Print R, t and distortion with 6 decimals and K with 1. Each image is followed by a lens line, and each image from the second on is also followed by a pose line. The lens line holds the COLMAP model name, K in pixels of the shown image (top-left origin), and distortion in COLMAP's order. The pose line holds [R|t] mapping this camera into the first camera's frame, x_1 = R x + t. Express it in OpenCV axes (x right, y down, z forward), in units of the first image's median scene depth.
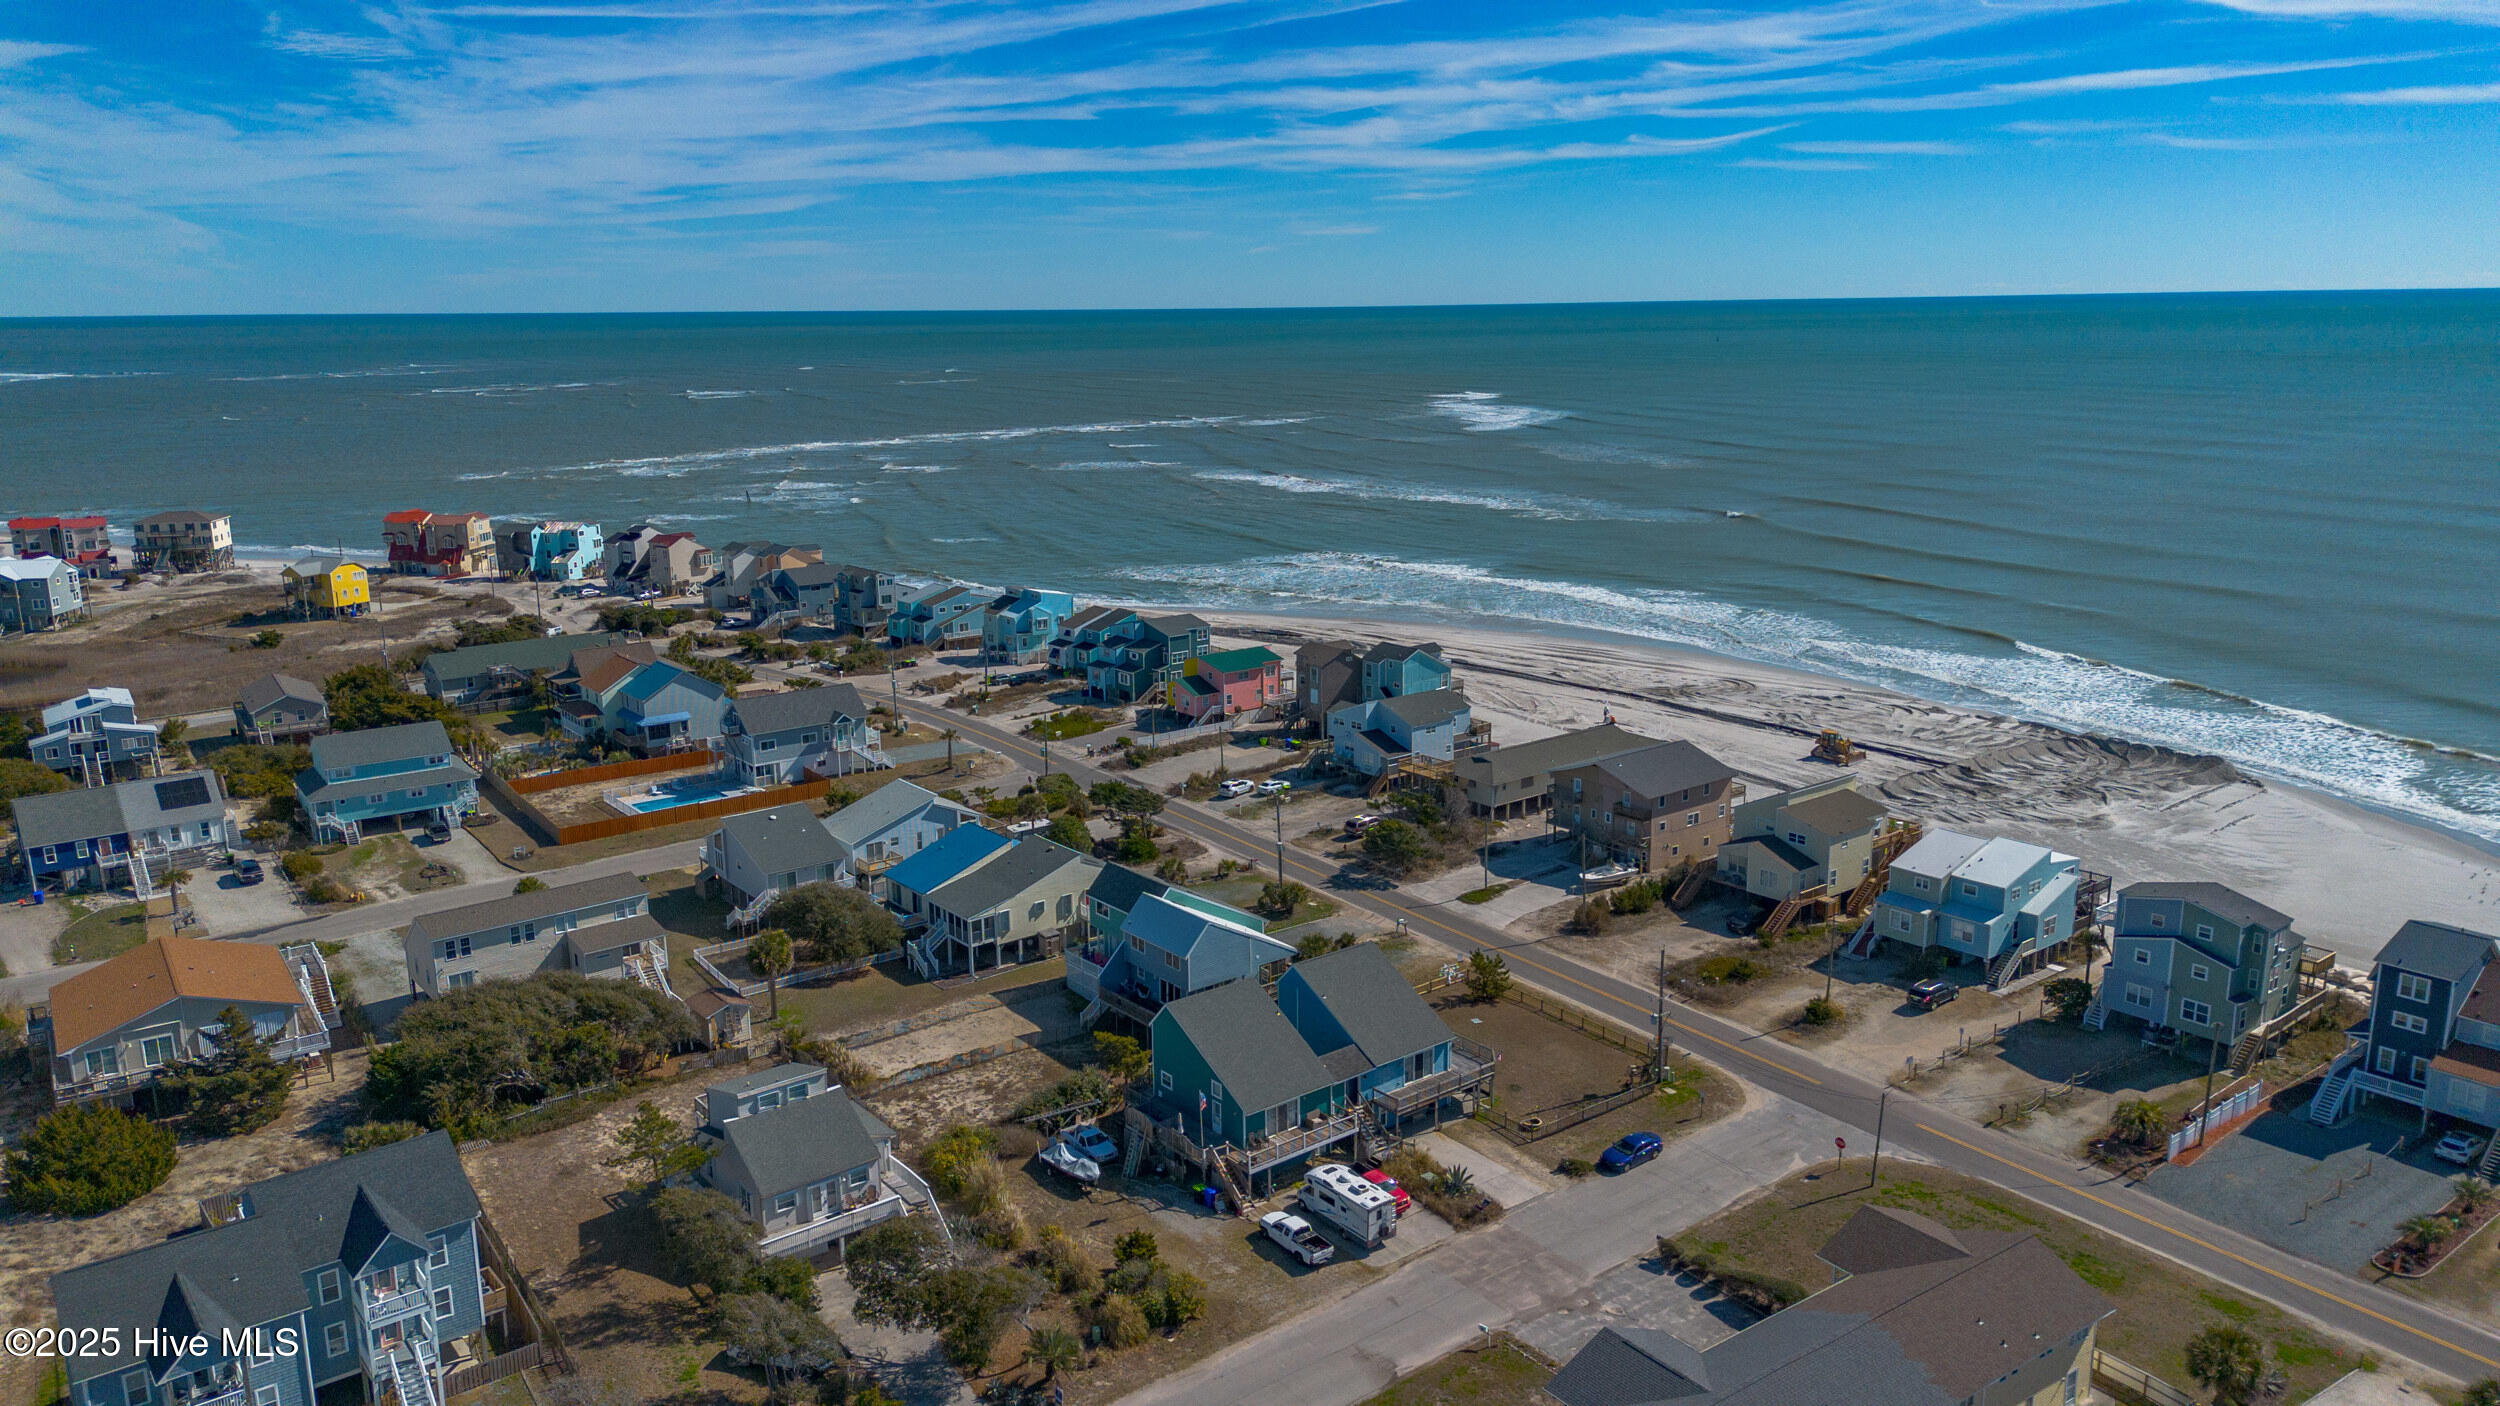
lens RADIAL K [[1753.9, 0, 1242.1], [0, 1753.9, 704.4], [0, 0, 1]] dist [0.089727, -0.096259]
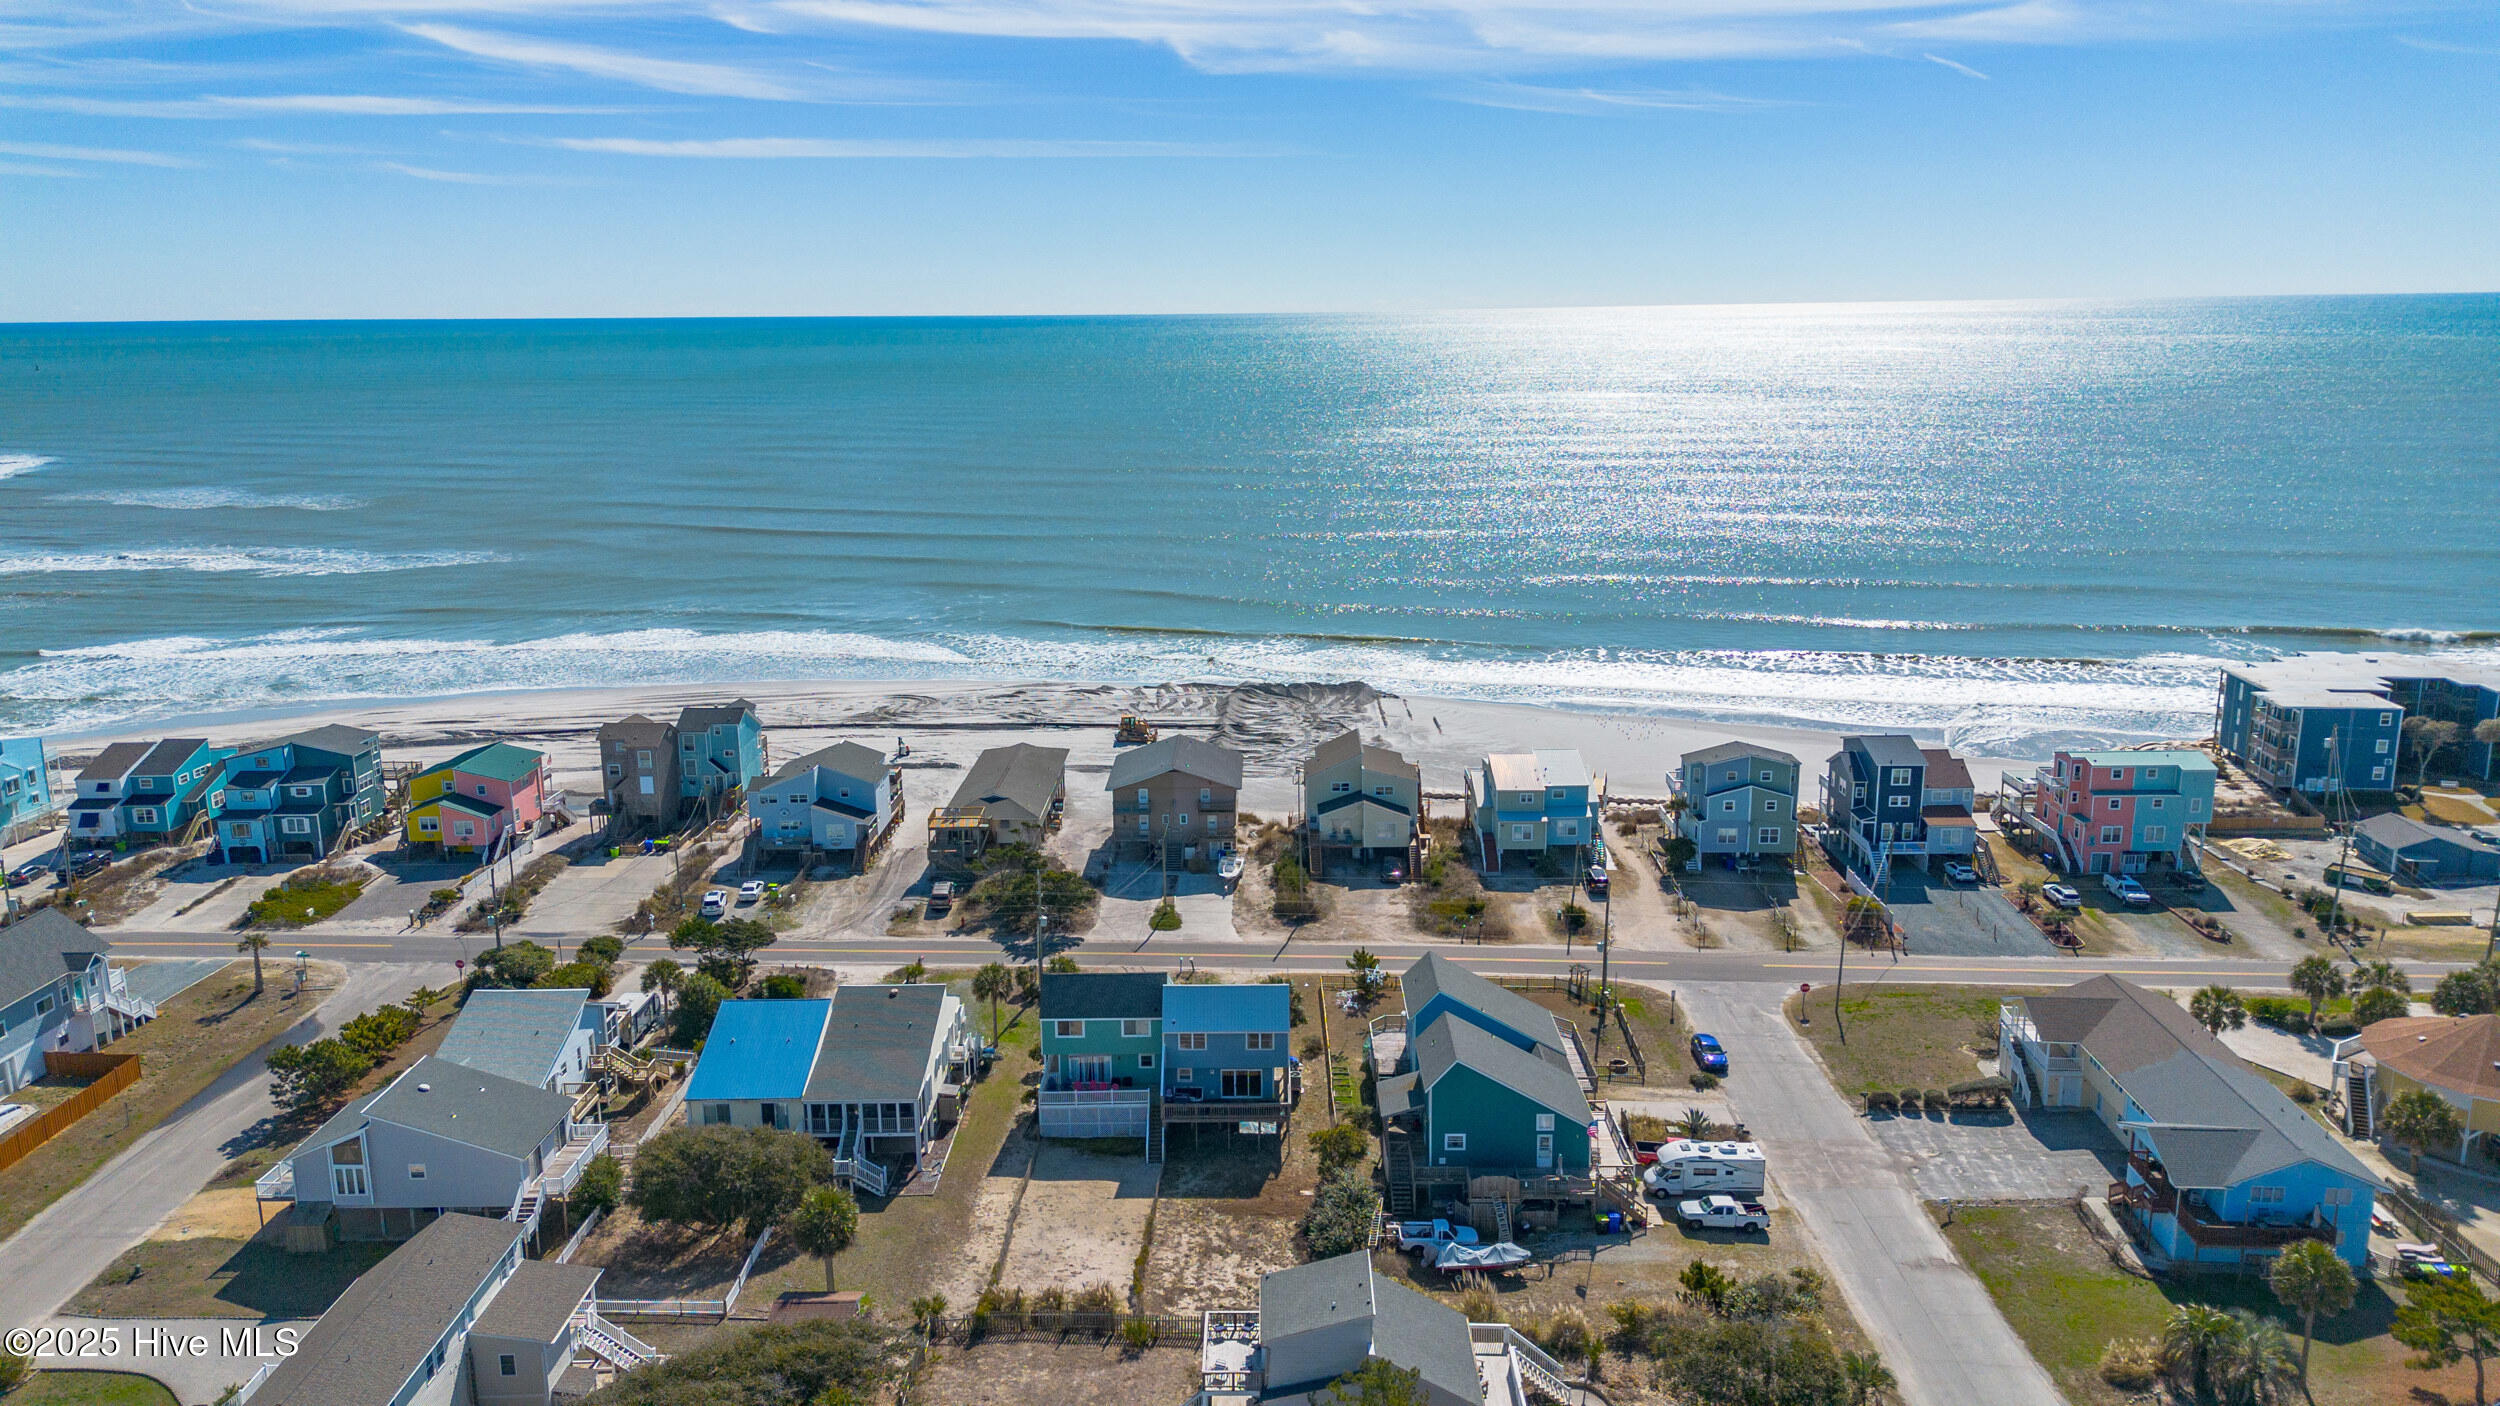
lens RADIAL K [[1752.4, 0, 1250.0], [0, 1752.4, 703.0], [0, 0, 1]] dist [0.064385, -0.046813]
pose [[0.631366, -0.166123, 0.757483, -0.514774], [0.175971, 0.981996, 0.068688, -0.063564], [-0.755256, 0.089928, 0.649231, 0.306365]]
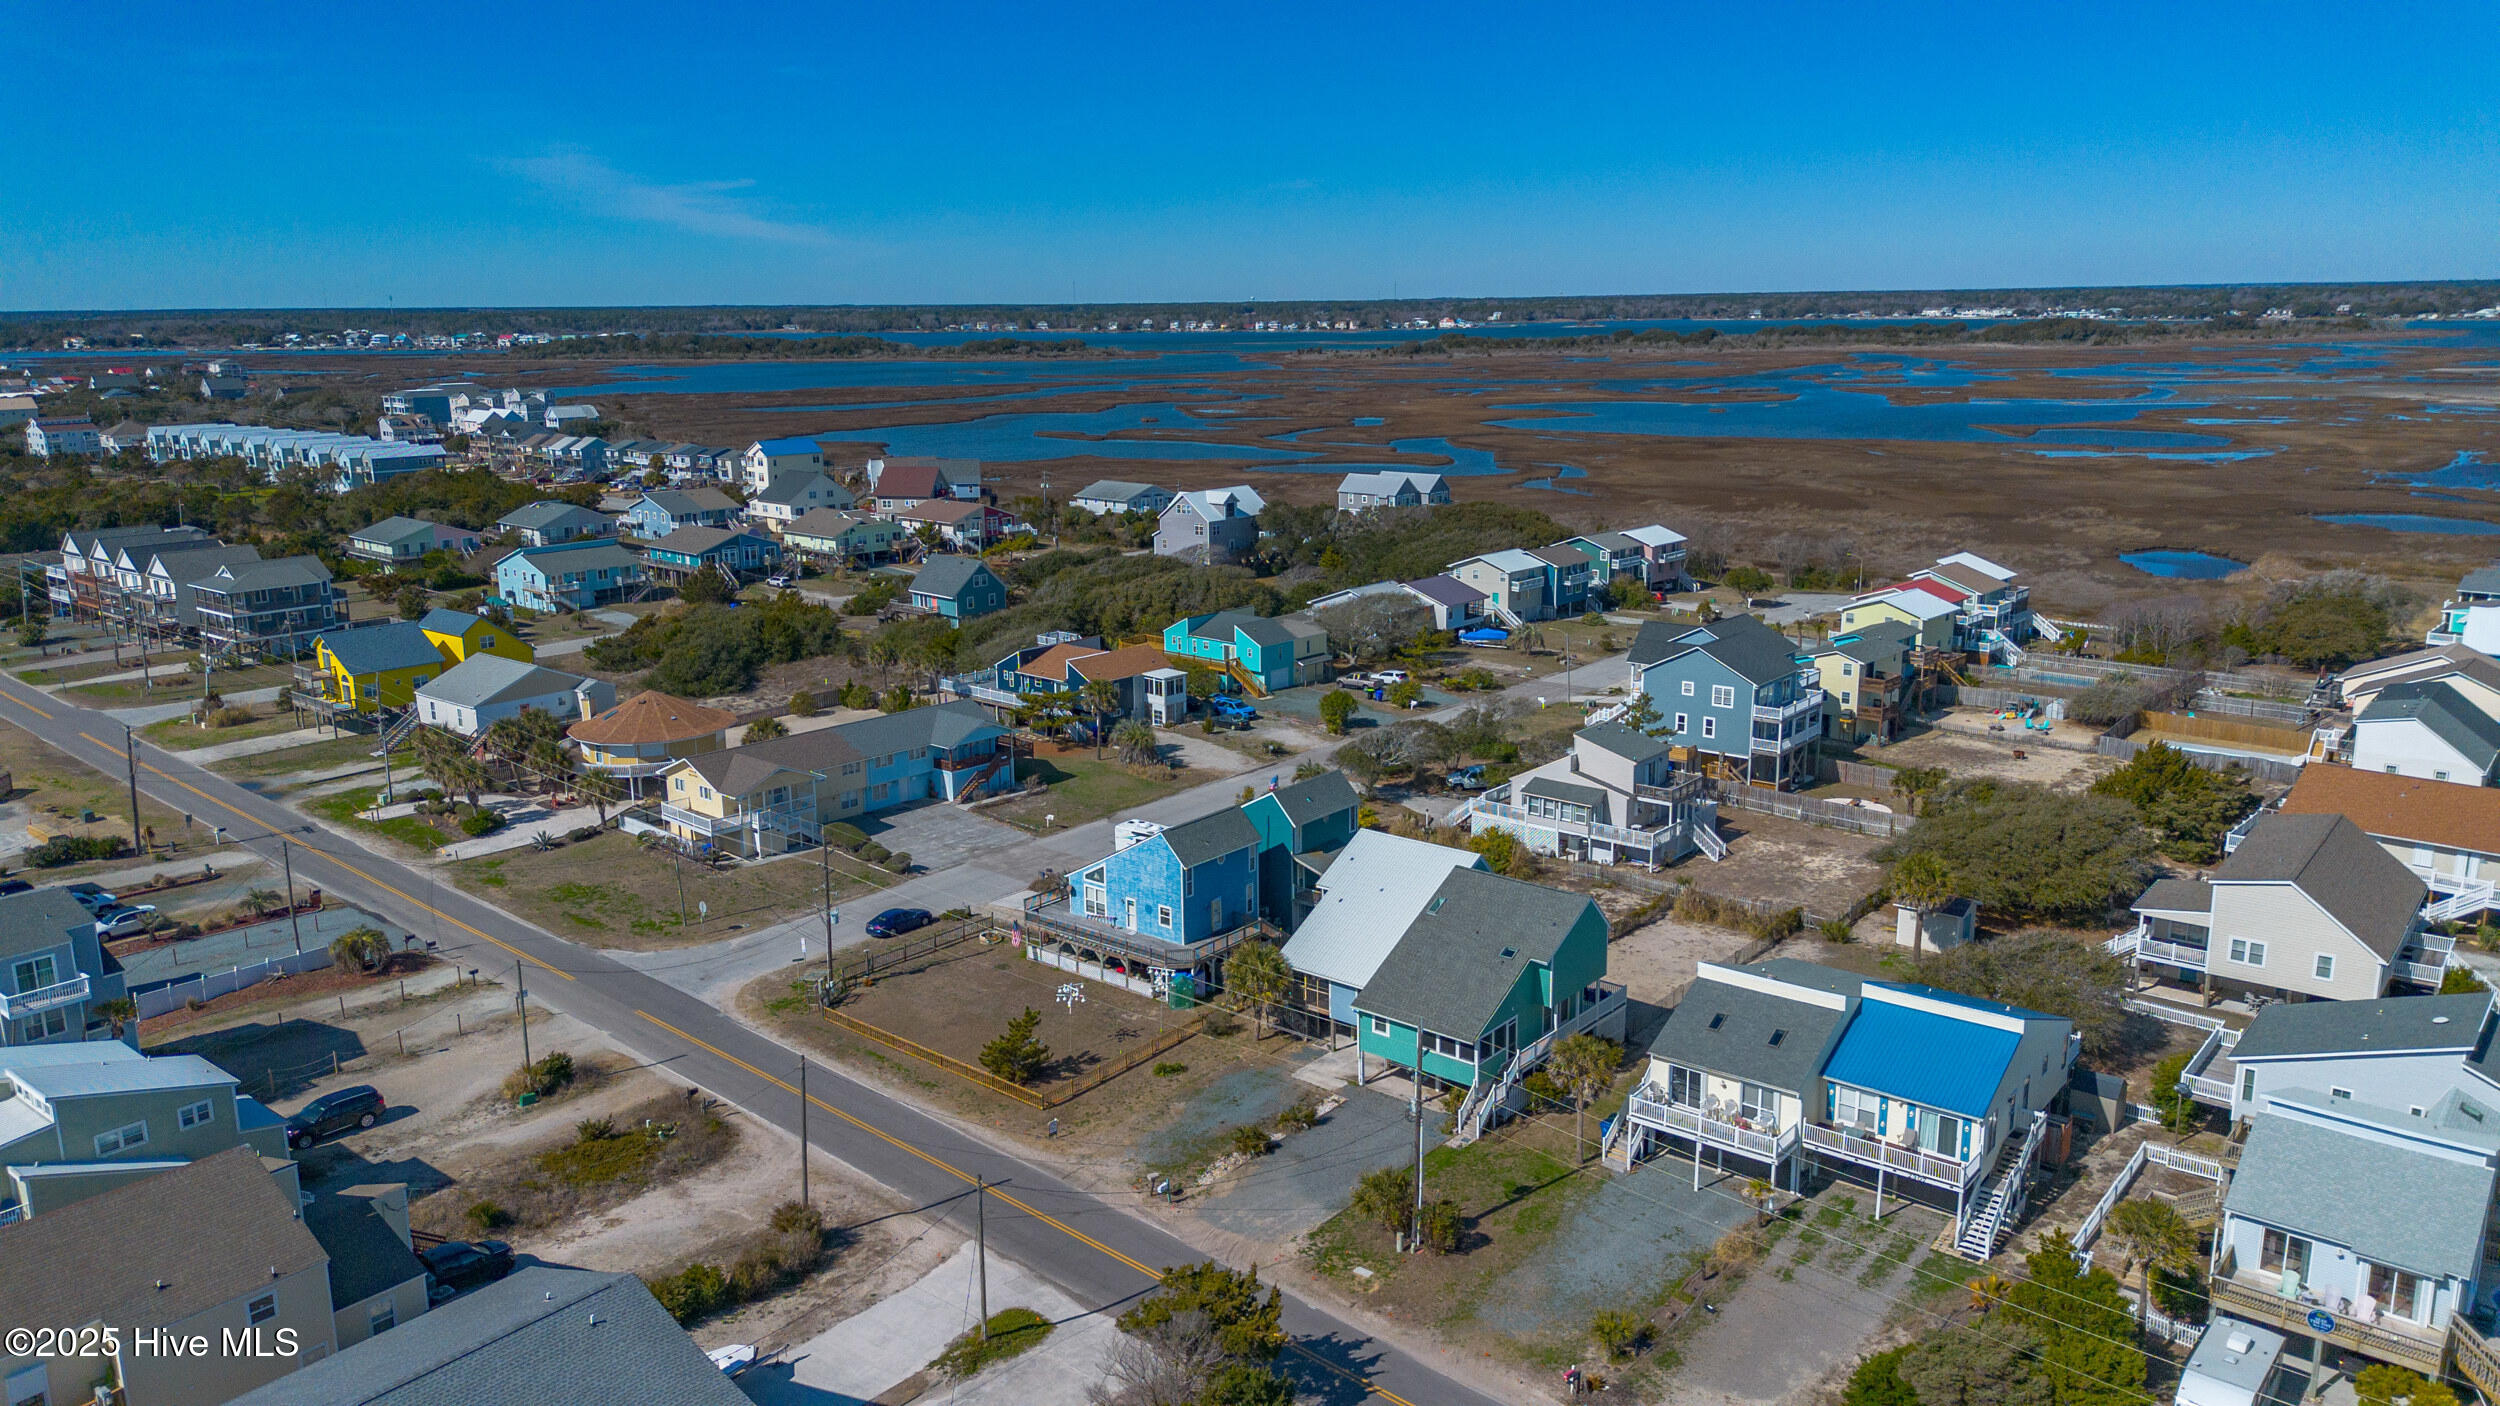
lens RADIAL K [[1753.9, 0, 1242.1], [0, 1753.9, 704.4], [0, 0, 1]] dist [0.089727, -0.096259]
pose [[-0.977966, 0.069113, -0.196991, 0.142937], [-0.023226, 0.901731, 0.431674, -0.208441], [0.207467, 0.426738, -0.880257, 1.248828]]
